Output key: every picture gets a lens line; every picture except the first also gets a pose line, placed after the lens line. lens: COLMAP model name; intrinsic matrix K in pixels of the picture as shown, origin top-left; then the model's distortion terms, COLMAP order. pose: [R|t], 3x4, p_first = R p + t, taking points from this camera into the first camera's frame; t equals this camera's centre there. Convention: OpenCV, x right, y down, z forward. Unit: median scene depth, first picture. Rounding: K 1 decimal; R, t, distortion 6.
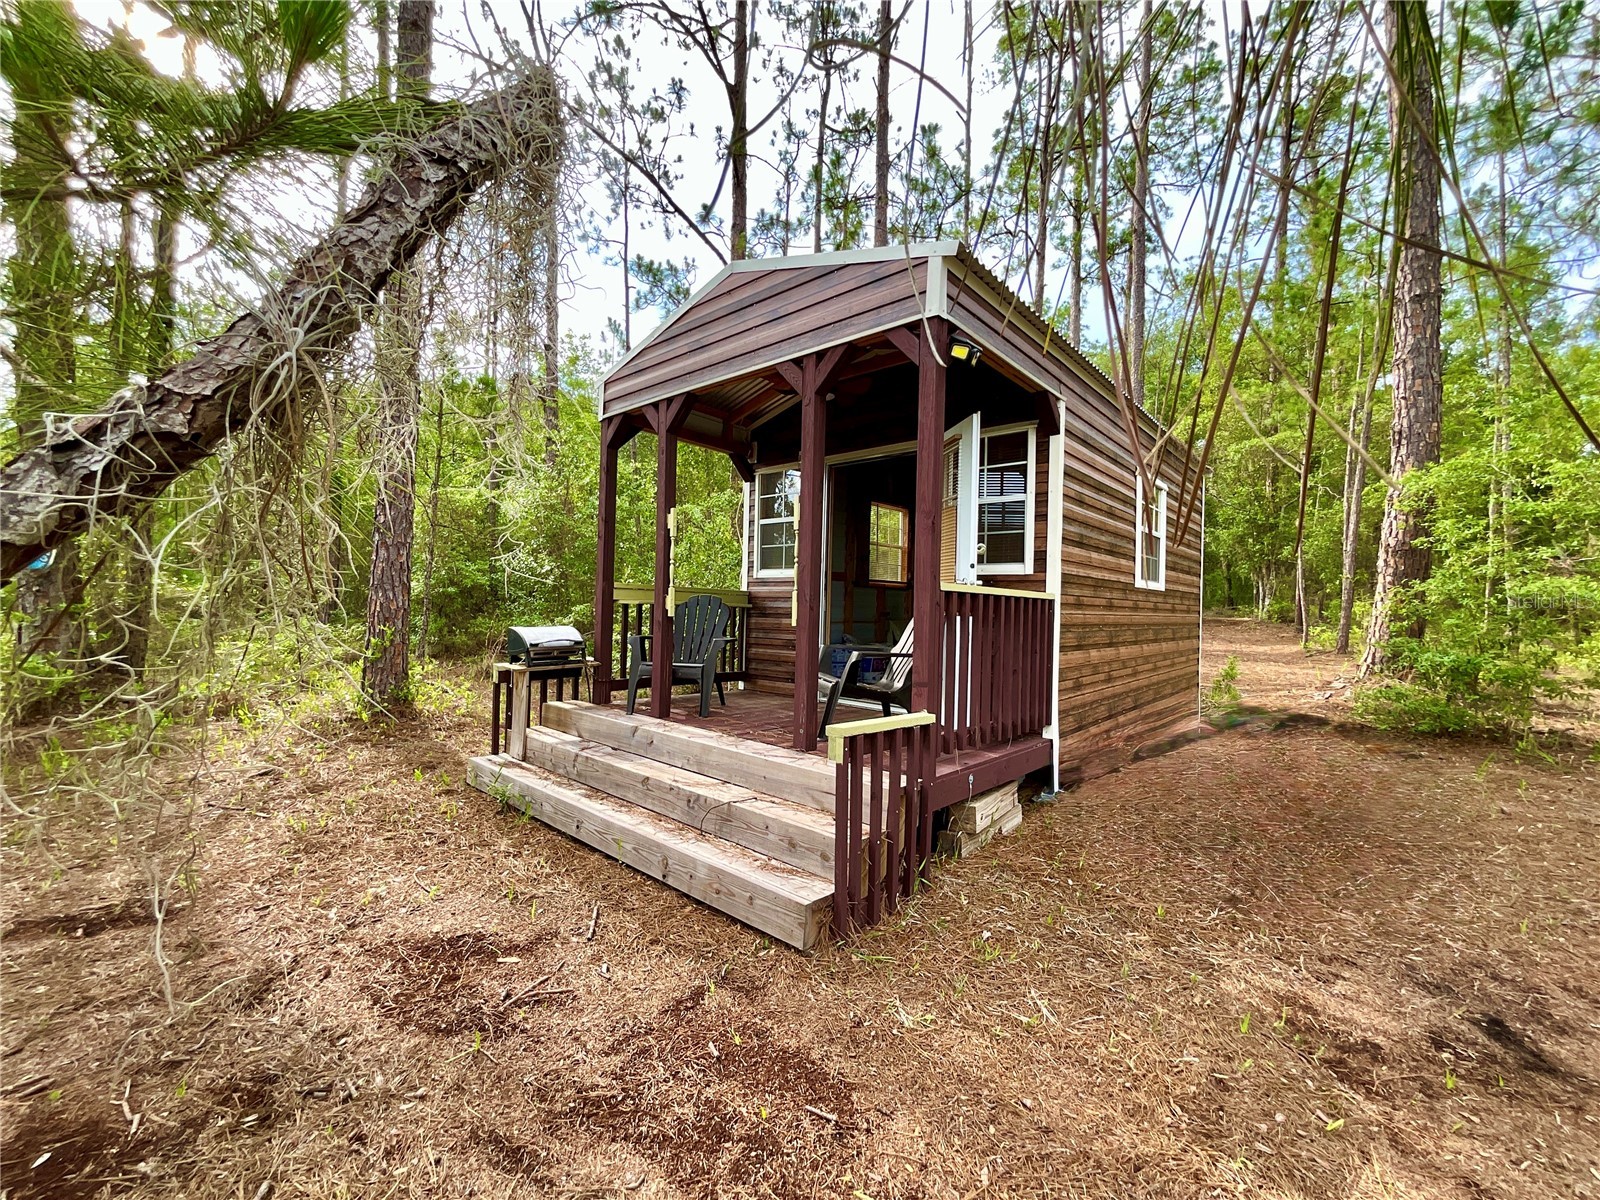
lens RADIAL K [[653.7, 0, 800.0], [0, 653.7, 600.0], [0, 0, 1]] dist [0.001324, -0.000418]
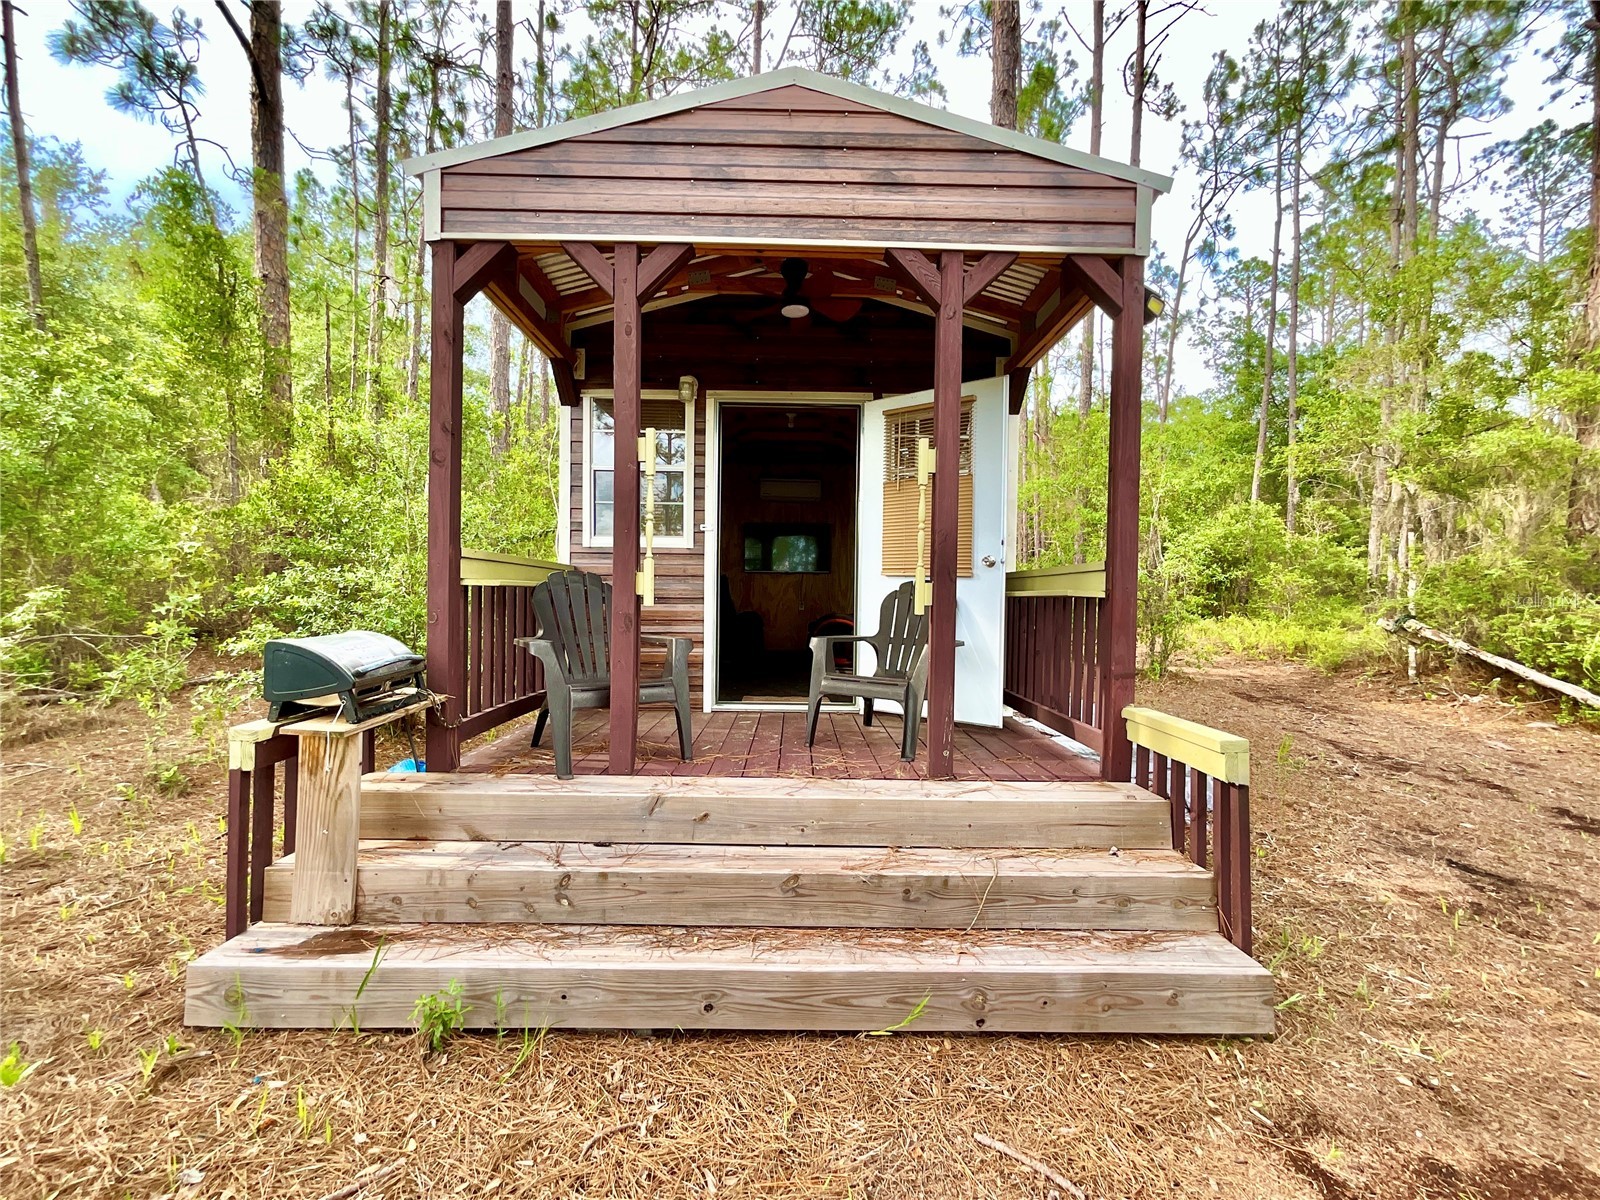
lens RADIAL K [[653.7, 0, 800.0], [0, 653.7, 600.0], [0, 0, 1]] dist [0.001324, -0.000418]
pose [[0.738840, -0.024357, 0.673440, -0.546846], [0.000106, 0.999351, 0.036028, -0.004054], [-0.673881, -0.026547, 0.738363, 0.484604]]
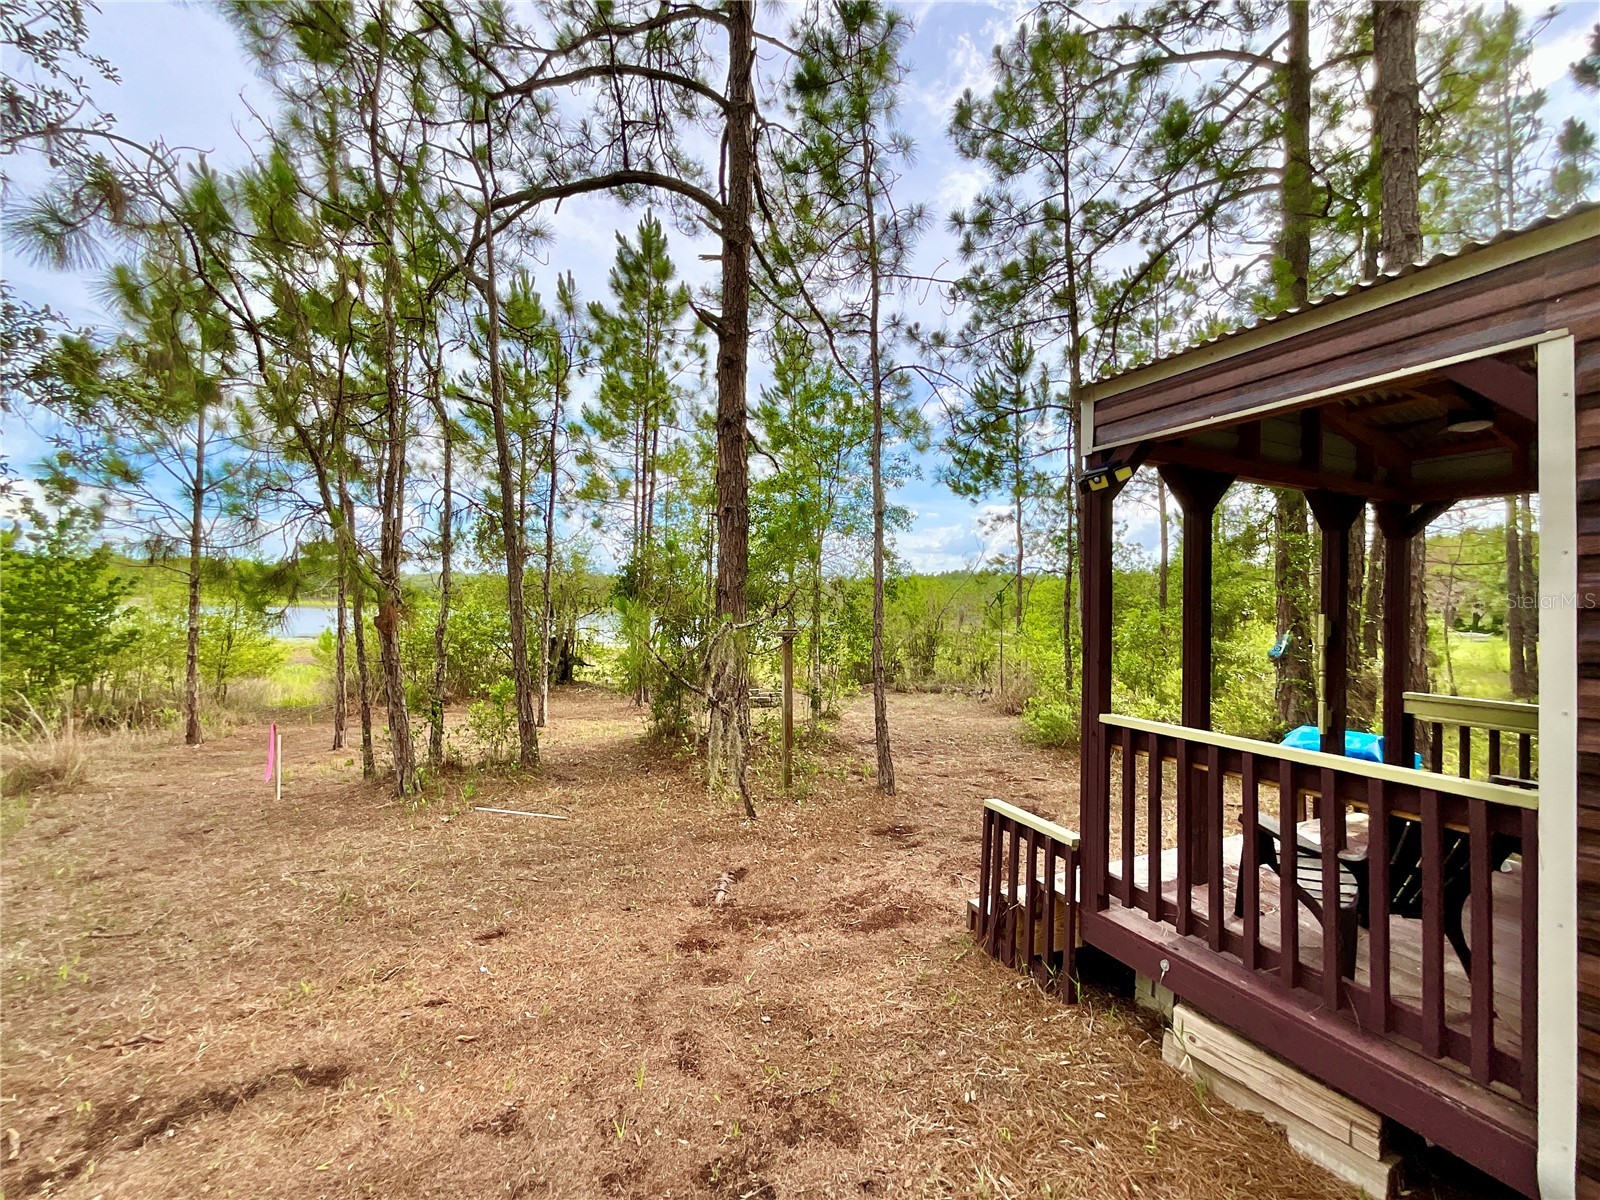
lens RADIAL K [[653.7, 0, 800.0], [0, 653.7, 600.0], [0, 0, 1]] dist [0.001324, -0.000418]
pose [[-0.387567, -0.049728, -0.920499, 0.995699], [-0.022057, 0.998758, -0.044669, -0.110792], [0.921577, 0.002992, -0.388183, 0.736785]]
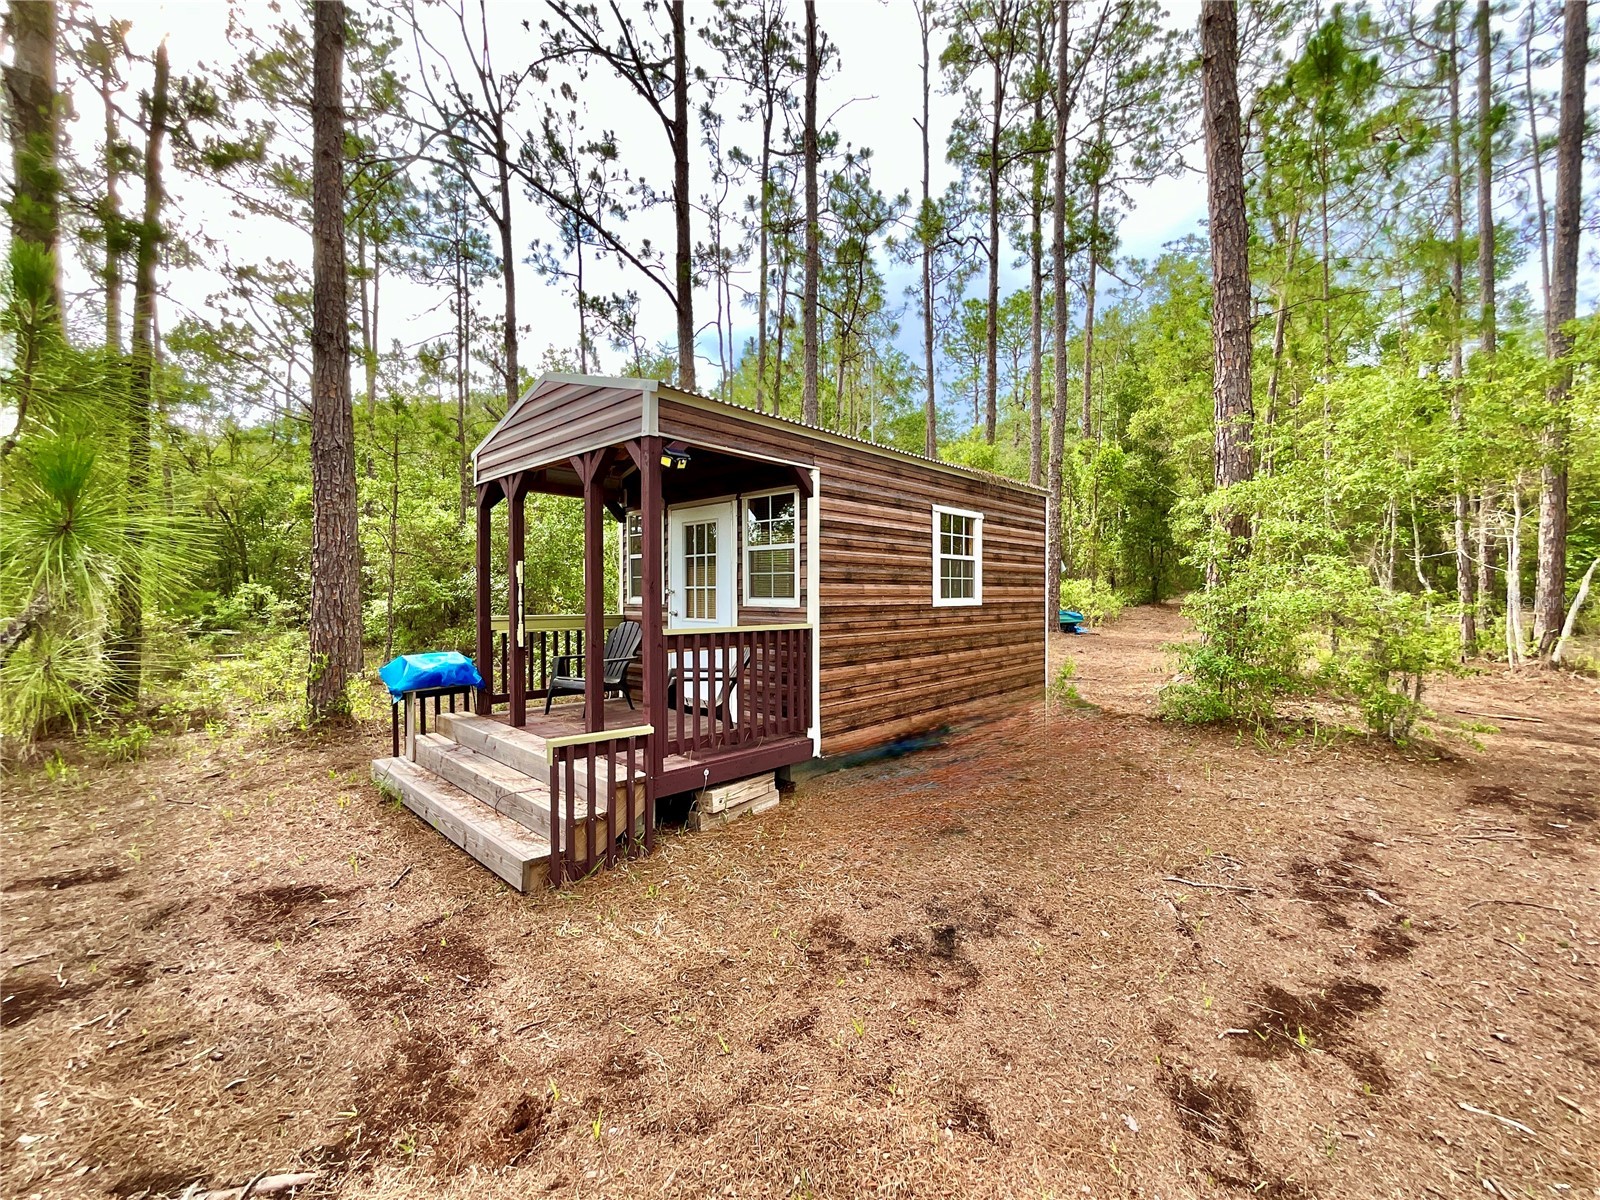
lens RADIAL K [[653.7, 0, 800.0], [0, 653.7, 600.0], [0, 0, 1]] dist [0.001324, -0.000418]
pose [[0.999127, -0.025522, -0.033084, 0.416855], [0.026184, 0.999462, 0.019732, -0.082175], [0.032563, -0.020581, 0.999258, -0.265816]]
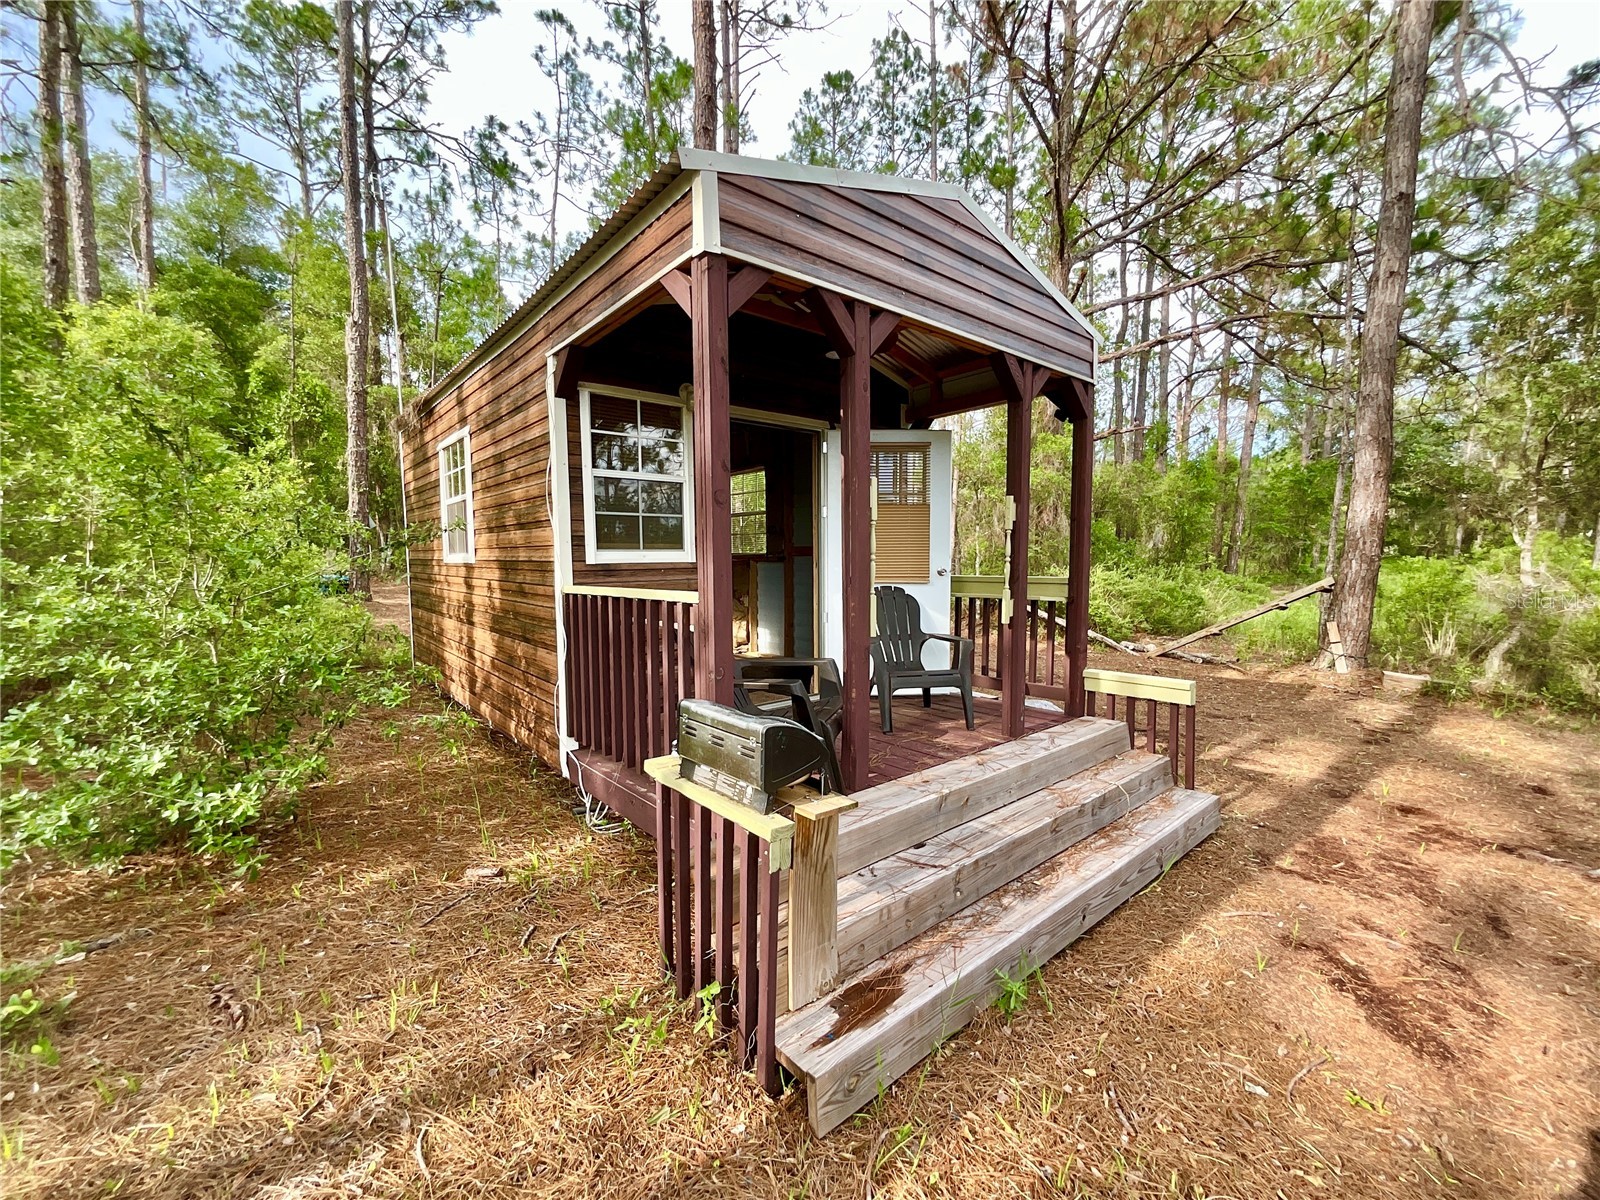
lens RADIAL K [[653.7, 0, 800.0], [0, 653.7, 600.0], [0, 0, 1]] dist [0.001324, -0.000418]
pose [[0.141300, -0.098469, 0.985057, -0.955139], [0.002338, 0.995071, 0.099135, -0.089743], [-0.989964, -0.011705, 0.140834, 1.054489]]
